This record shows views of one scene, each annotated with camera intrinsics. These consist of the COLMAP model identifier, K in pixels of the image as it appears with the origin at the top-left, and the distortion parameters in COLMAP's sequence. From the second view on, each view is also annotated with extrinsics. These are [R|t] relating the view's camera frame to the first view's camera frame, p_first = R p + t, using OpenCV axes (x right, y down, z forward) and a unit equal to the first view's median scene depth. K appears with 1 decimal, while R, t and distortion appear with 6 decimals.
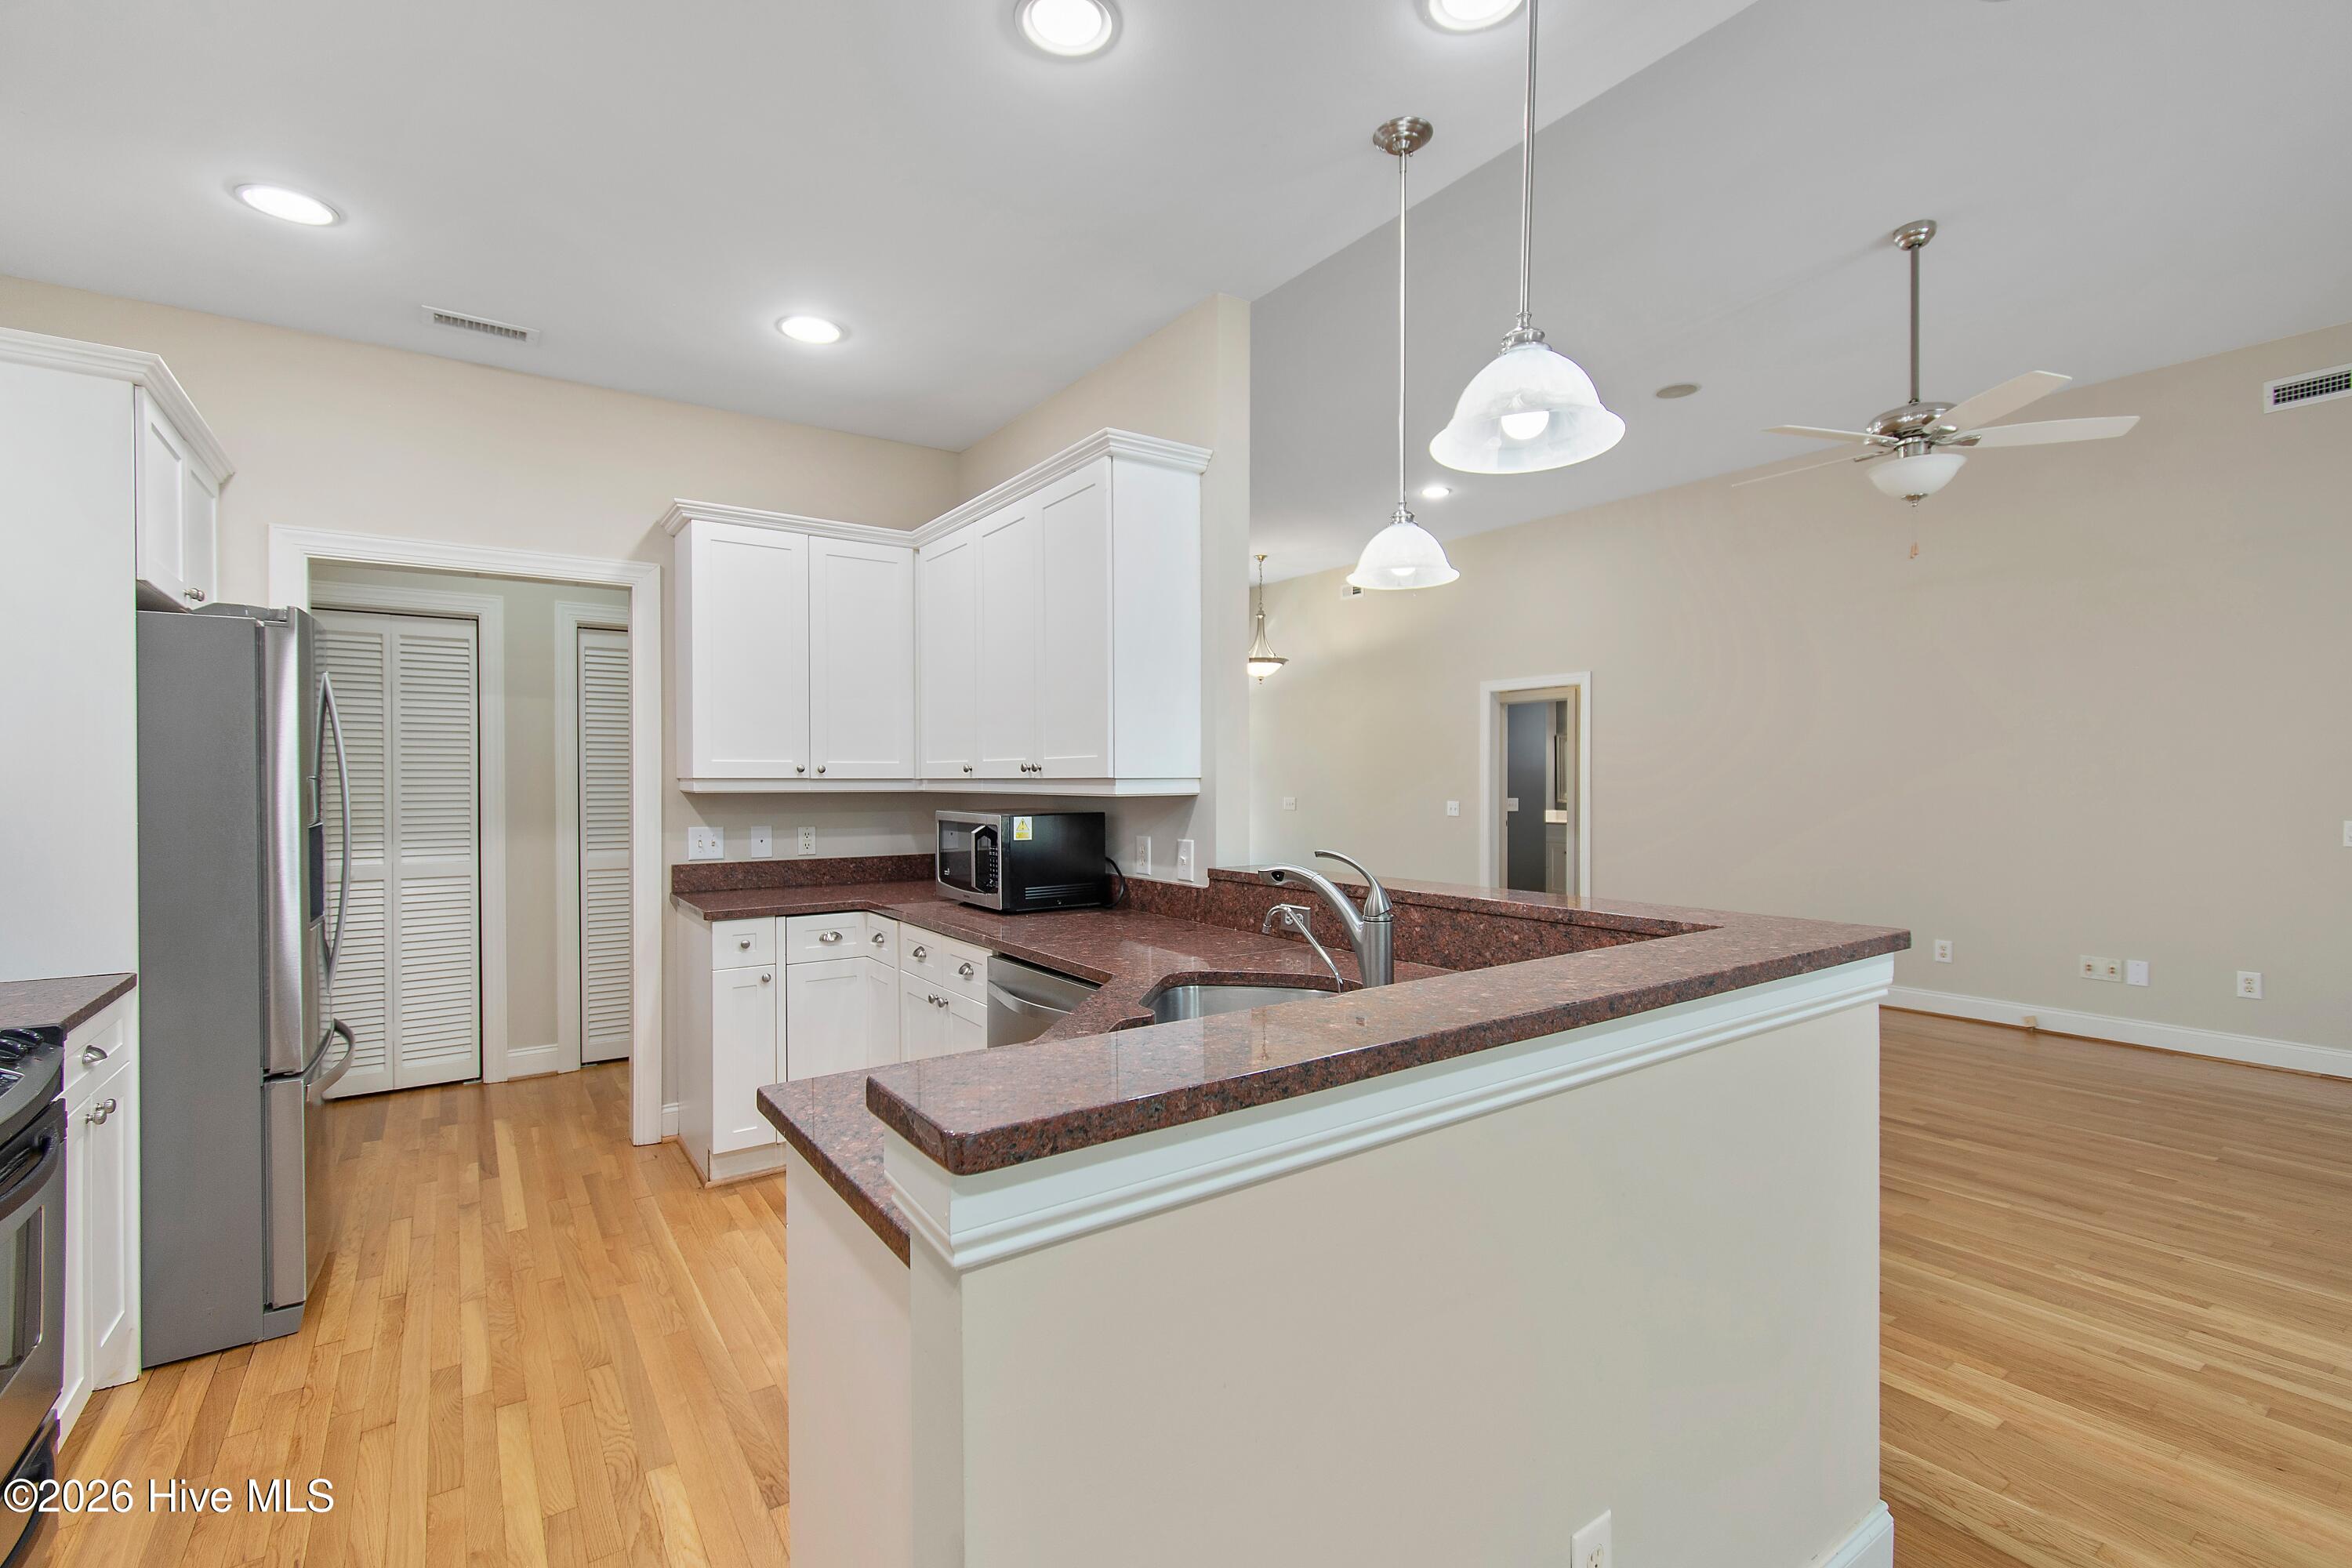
lens RADIAL K [[1038.2, 0, 1173.4], [0, 1038.2, 788.1], [0, 0, 1]] dist [0.005497, -0.002283]
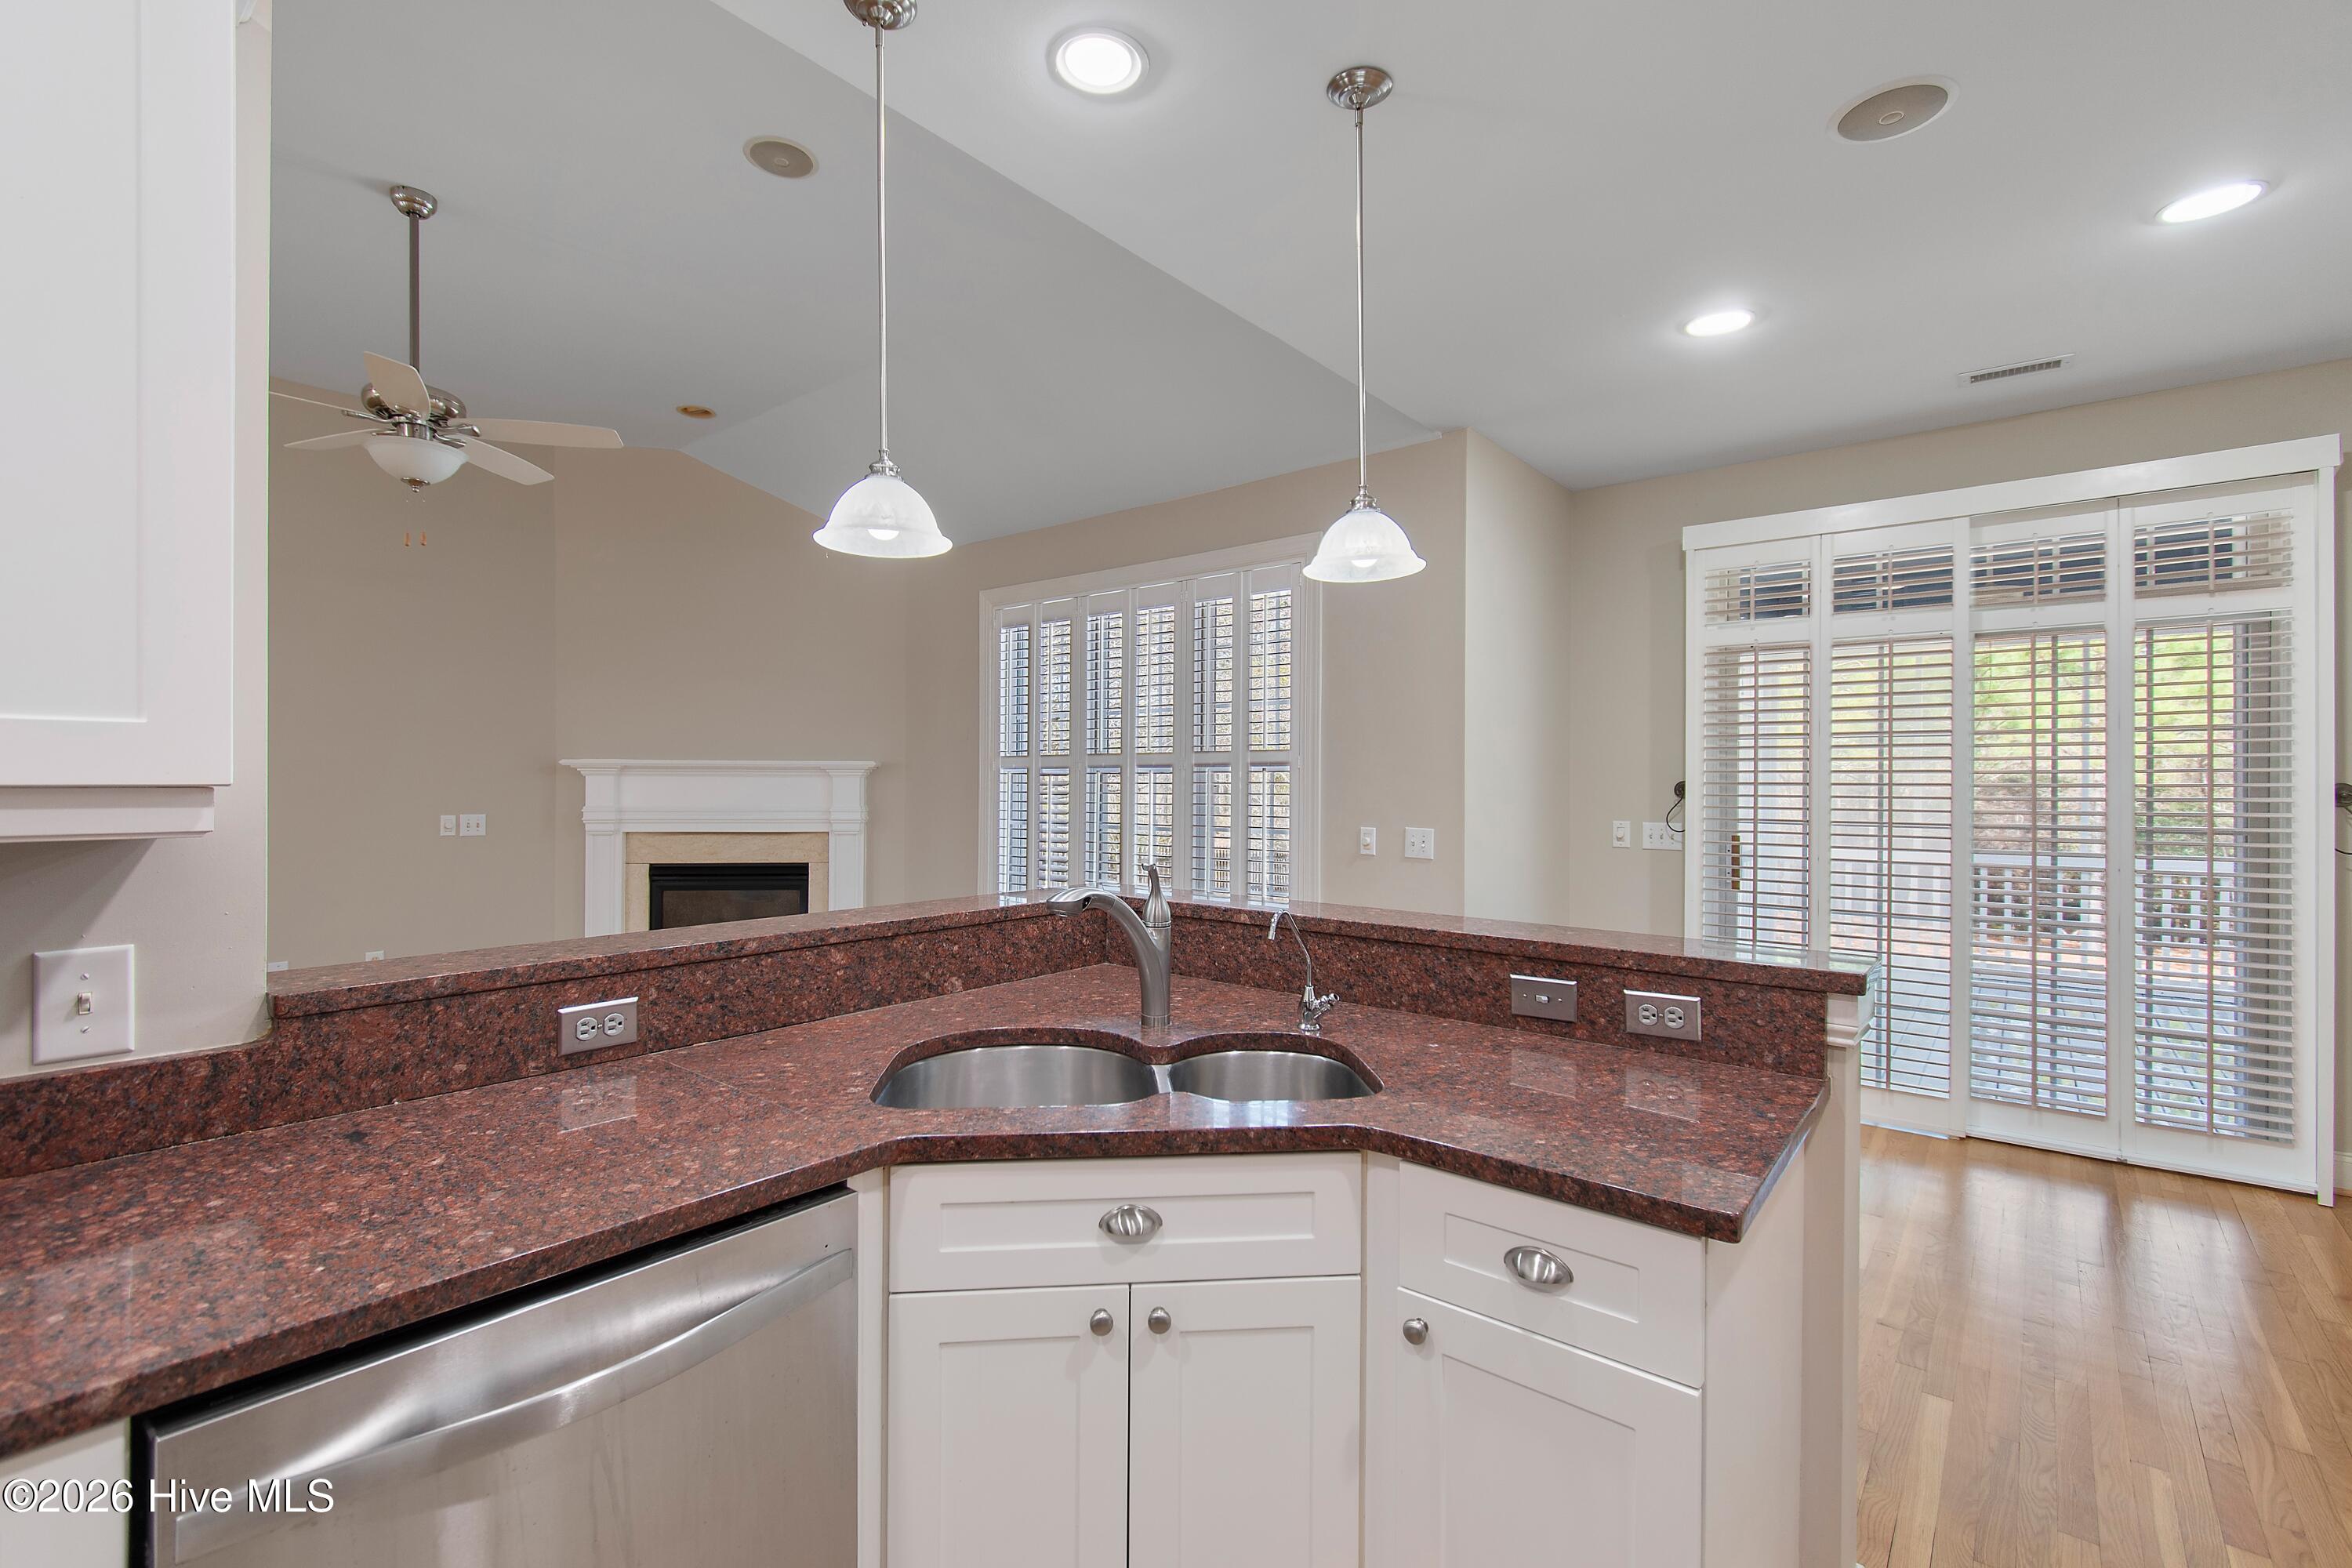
lens RADIAL K [[1038.2, 0, 1178.3], [0, 1038.2, 782.8], [0, 0, 1]] dist [0.005497, -0.002283]
pose [[-0.275728, -0.001124, 0.961235, -0.434706], [0.003970, 0.999989, 0.002308, -0.008893], [-0.961228, 0.004453, -0.275720, 0.688567]]
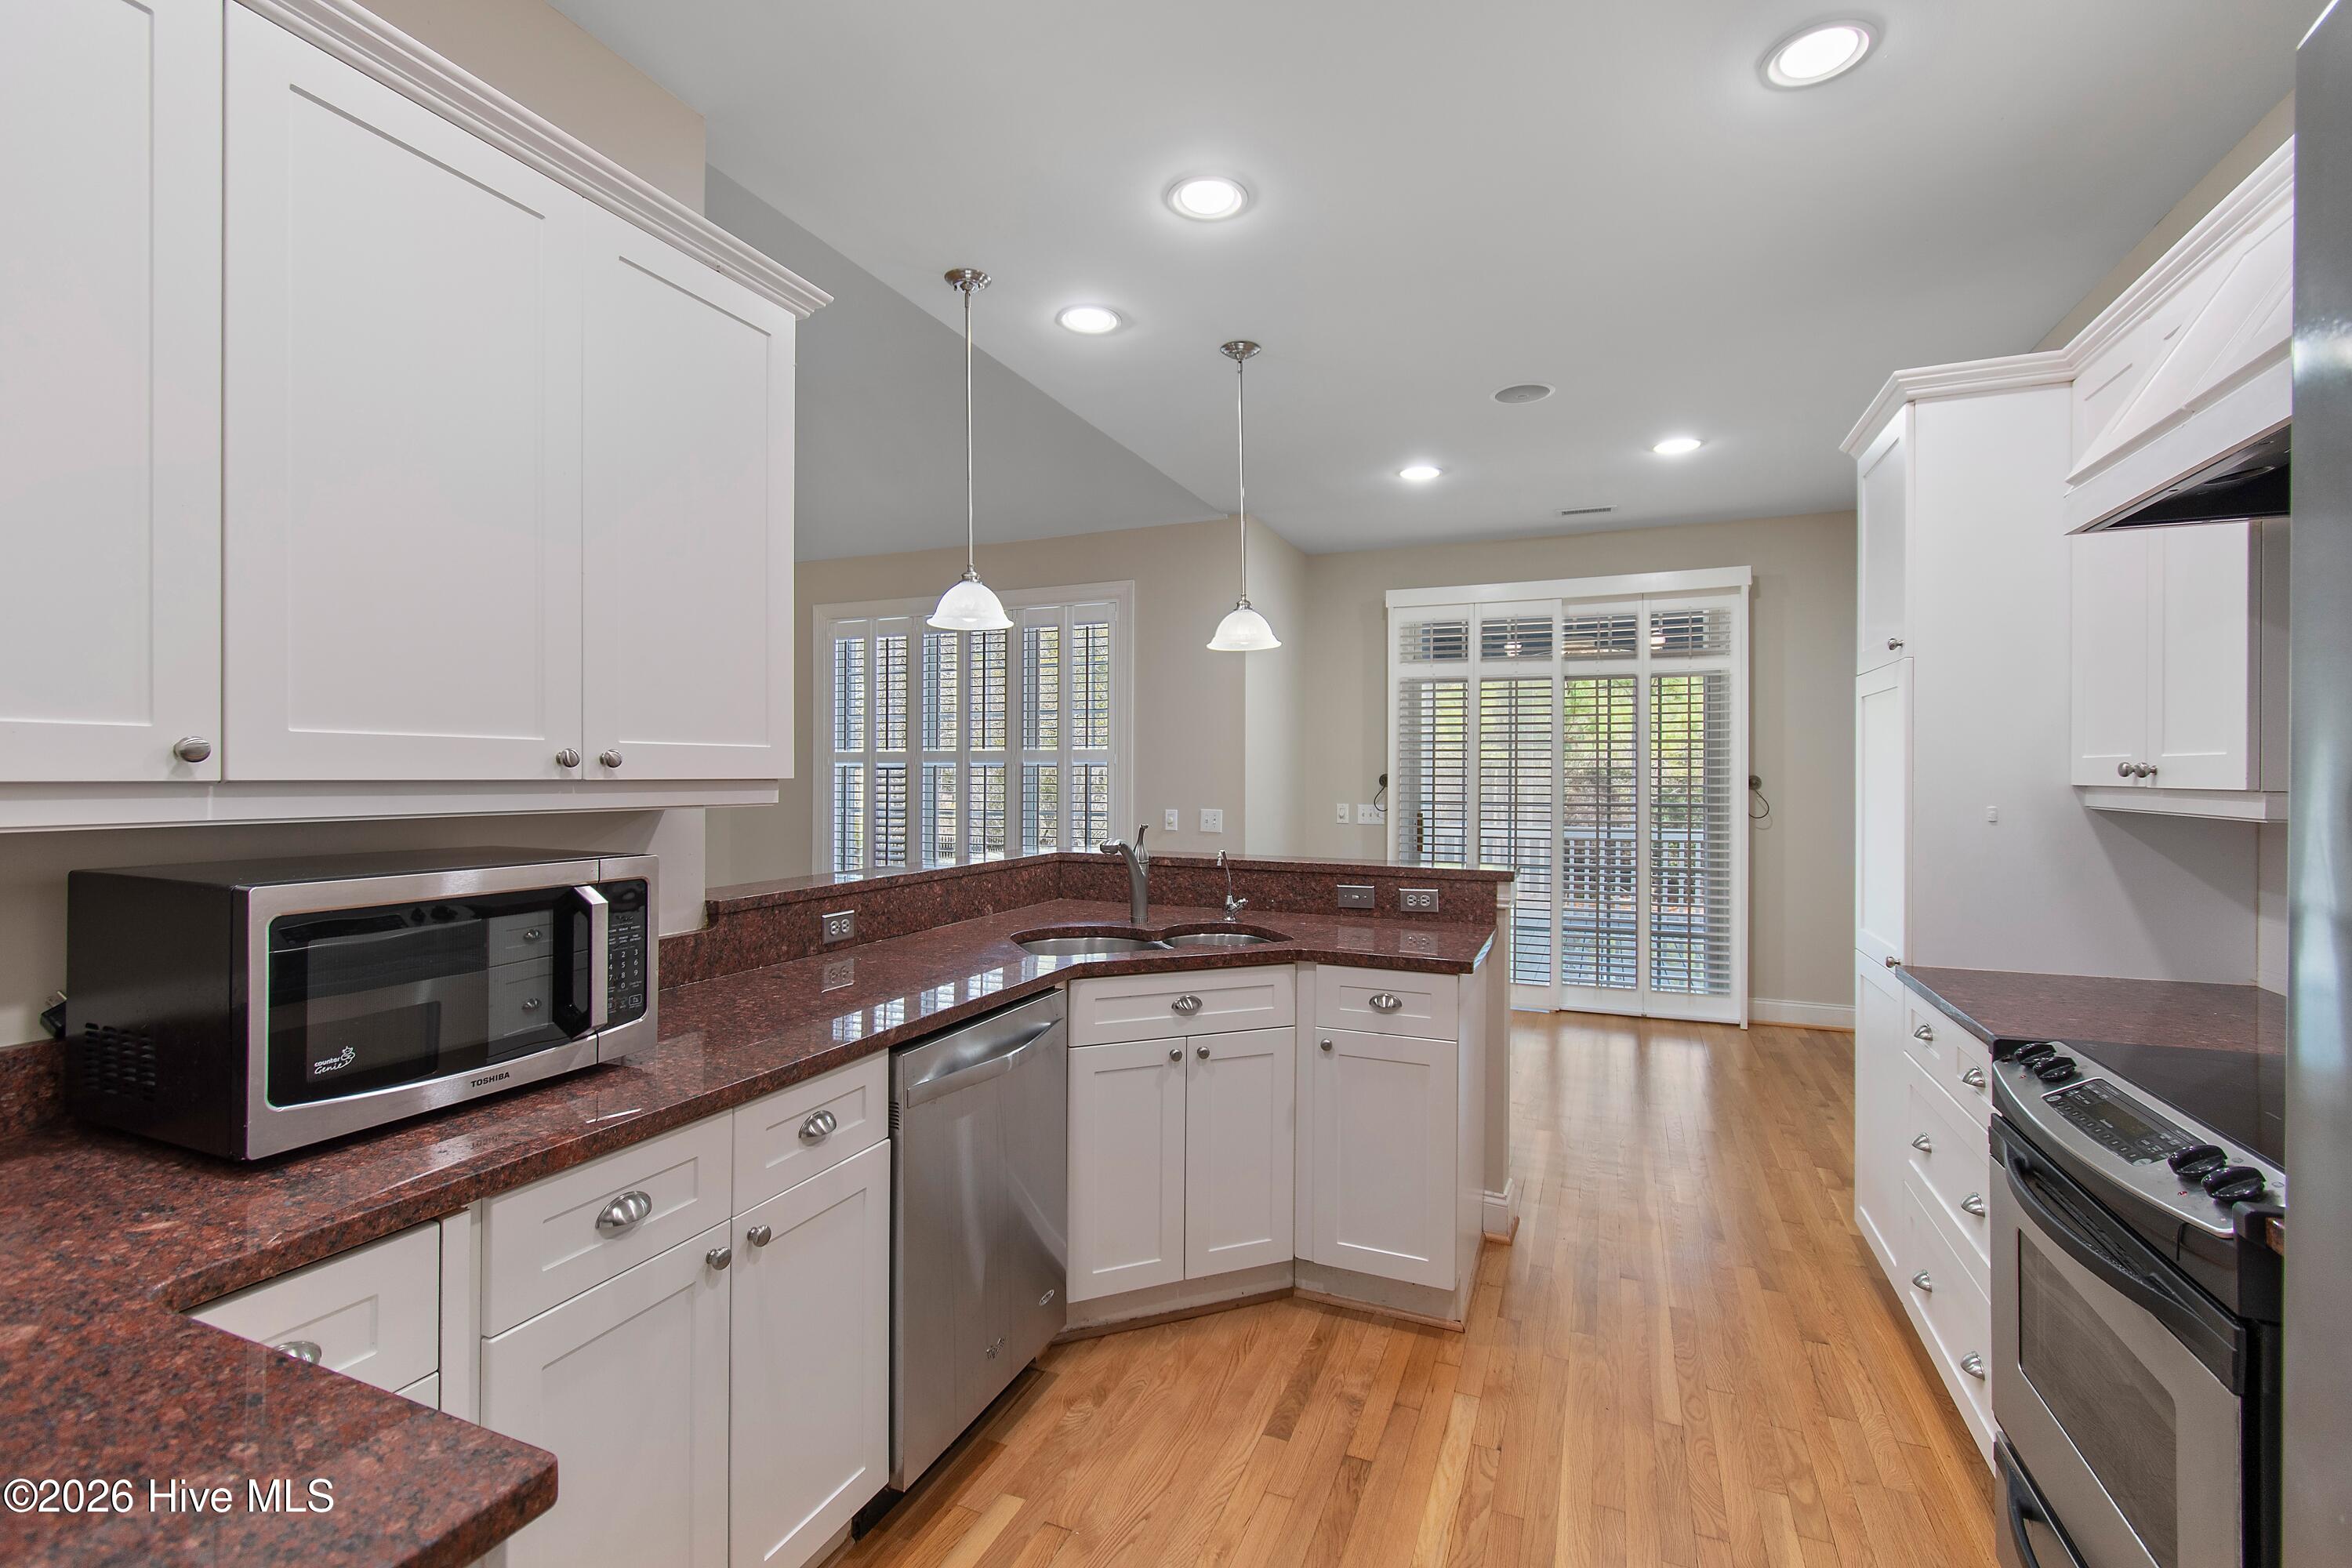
lens RADIAL K [[1038.2, 0, 1172.4], [0, 1038.2, 776.1], [0, 0, 1]] dist [0.005497, -0.002283]
pose [[-0.537558, -0.001924, 0.843224, -0.687750], [0.003946, 0.999981, 0.004797, -0.012248], [-0.843217, 0.005906, -0.537540, 1.016971]]
